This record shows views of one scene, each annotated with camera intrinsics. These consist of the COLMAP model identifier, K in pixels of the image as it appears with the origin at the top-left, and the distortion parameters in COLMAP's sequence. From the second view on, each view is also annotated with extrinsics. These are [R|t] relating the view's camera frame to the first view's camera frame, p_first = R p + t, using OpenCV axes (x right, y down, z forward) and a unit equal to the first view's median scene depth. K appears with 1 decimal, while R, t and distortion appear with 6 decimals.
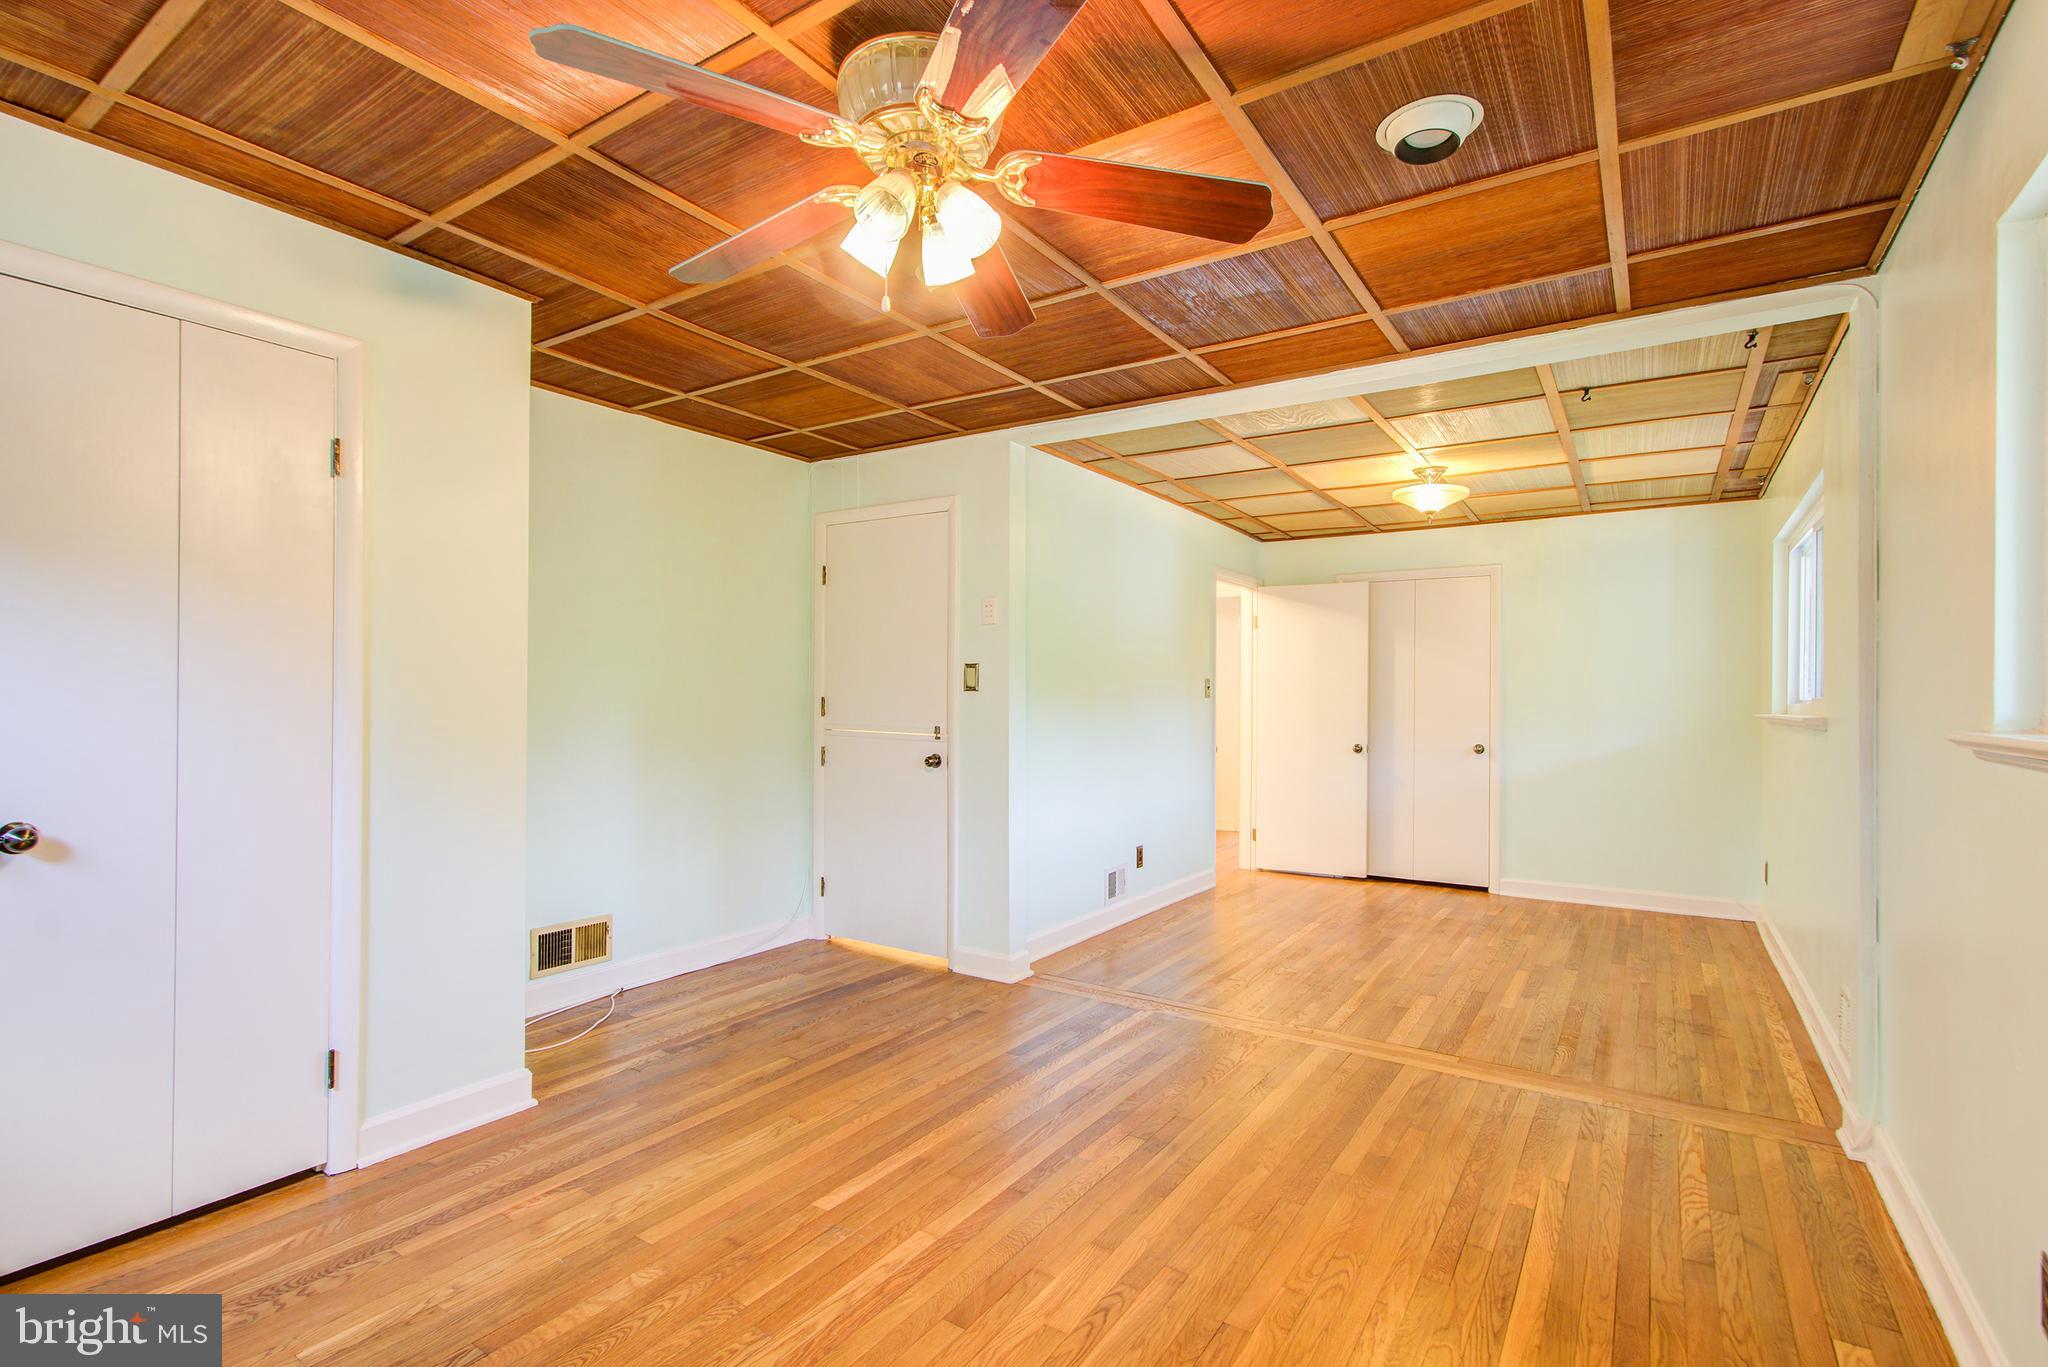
lens RADIAL K [[960.6, 0, 1010.6], [0, 960.6, 693.7], [0, 0, 1]] dist [0.002406, 0.002069]
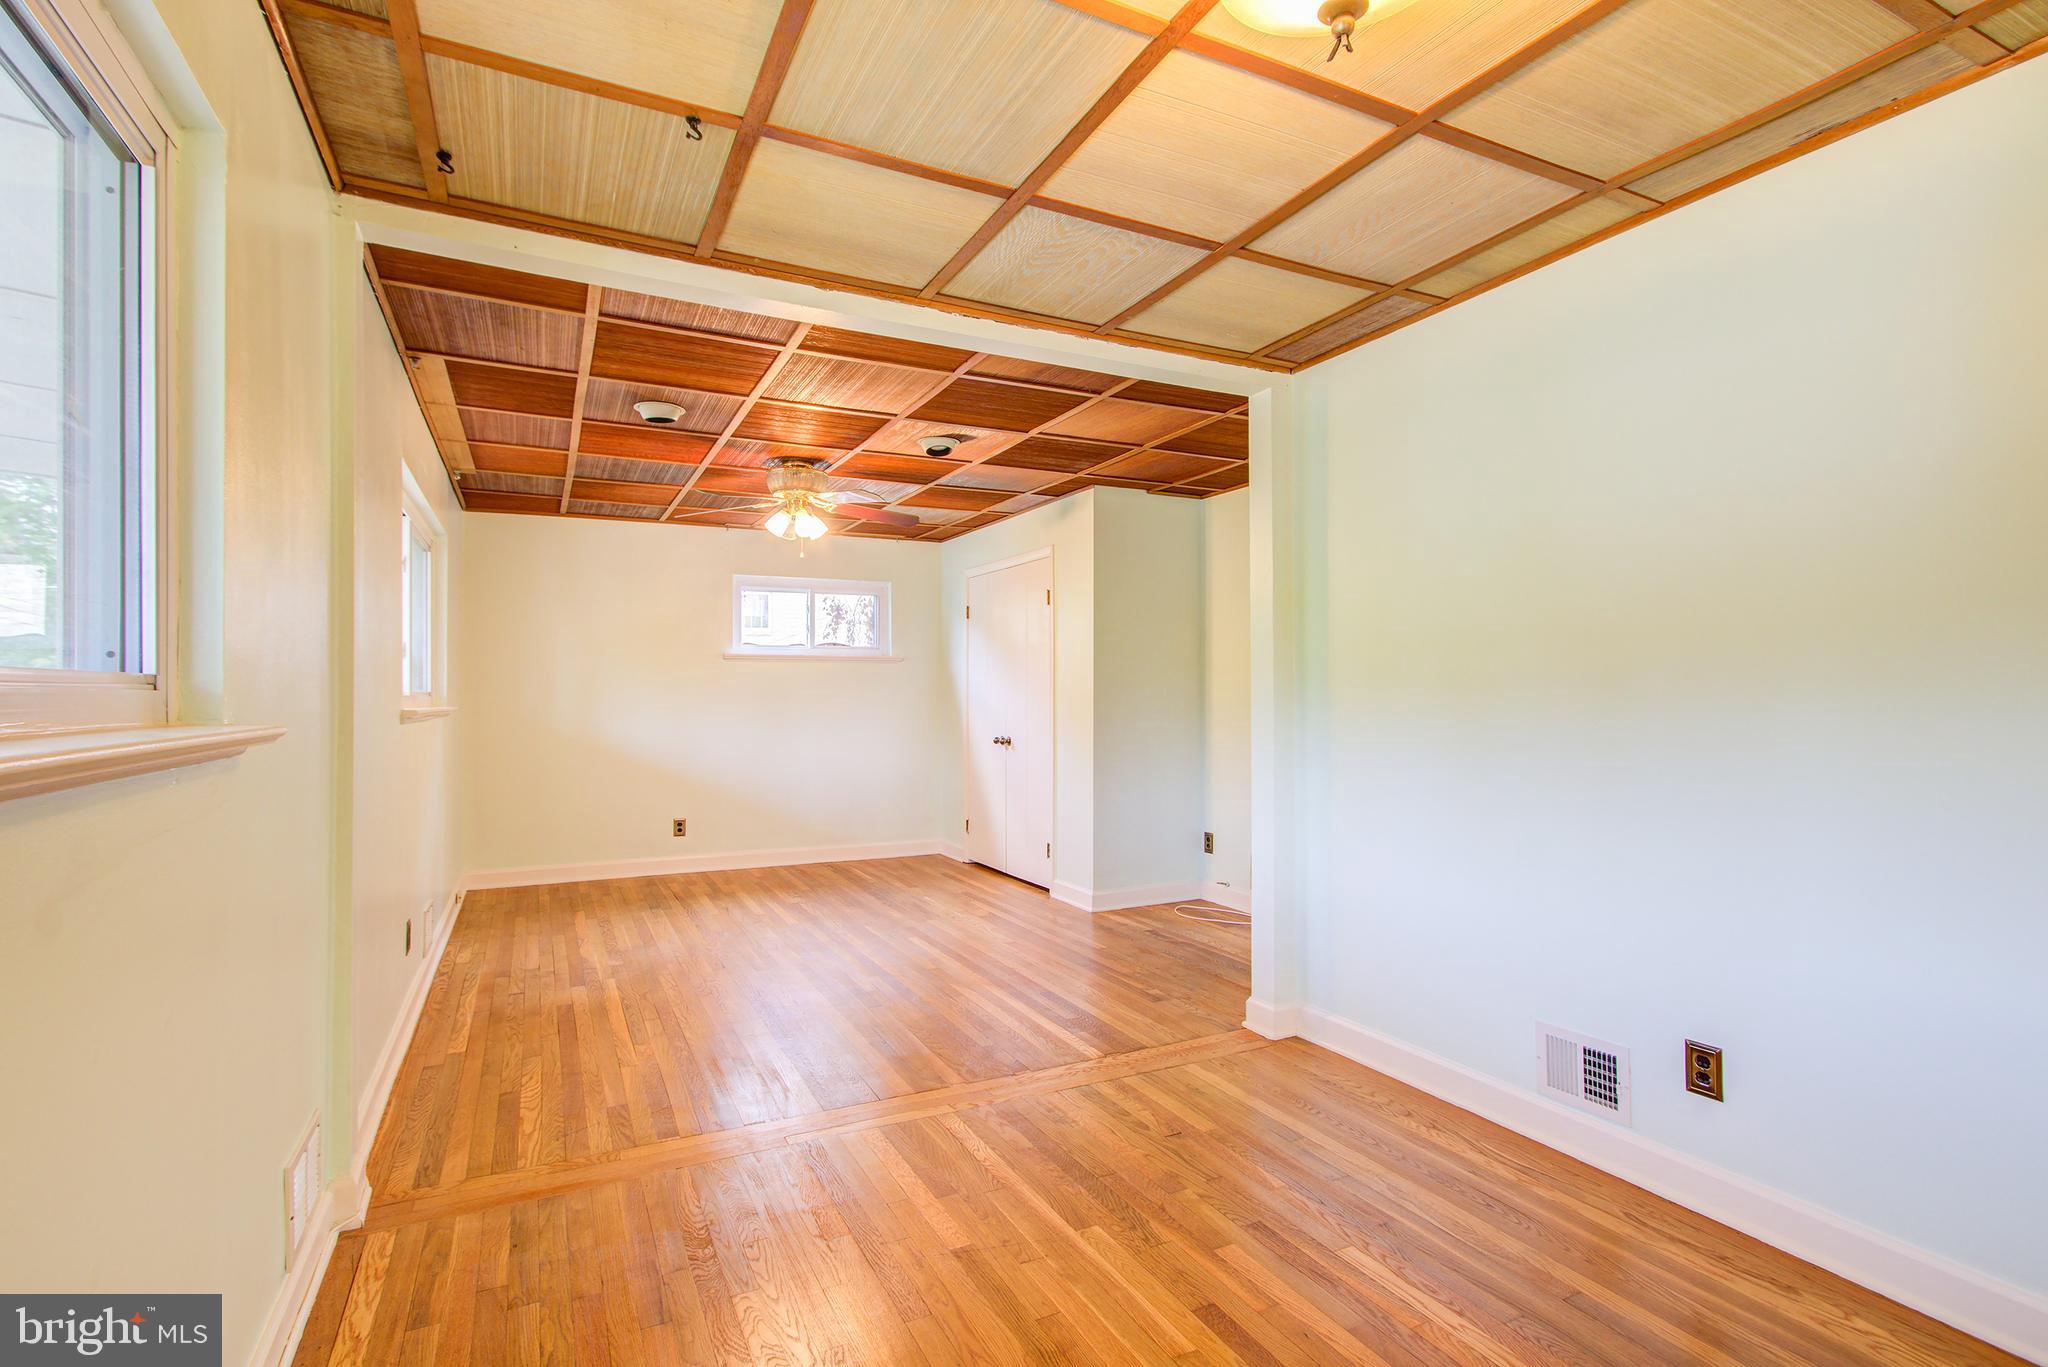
lens RADIAL K [[960.6, 0, 1010.8], [0, 960.6, 691.3], [0, 0, 1]] dist [0.002406, 0.002069]
pose [[-0.496940, -0.012855, -0.867689, 1.129213], [0.003691, 0.999850, -0.016927, 0.017484], [0.867777, -0.011615, -0.496818, 1.641730]]
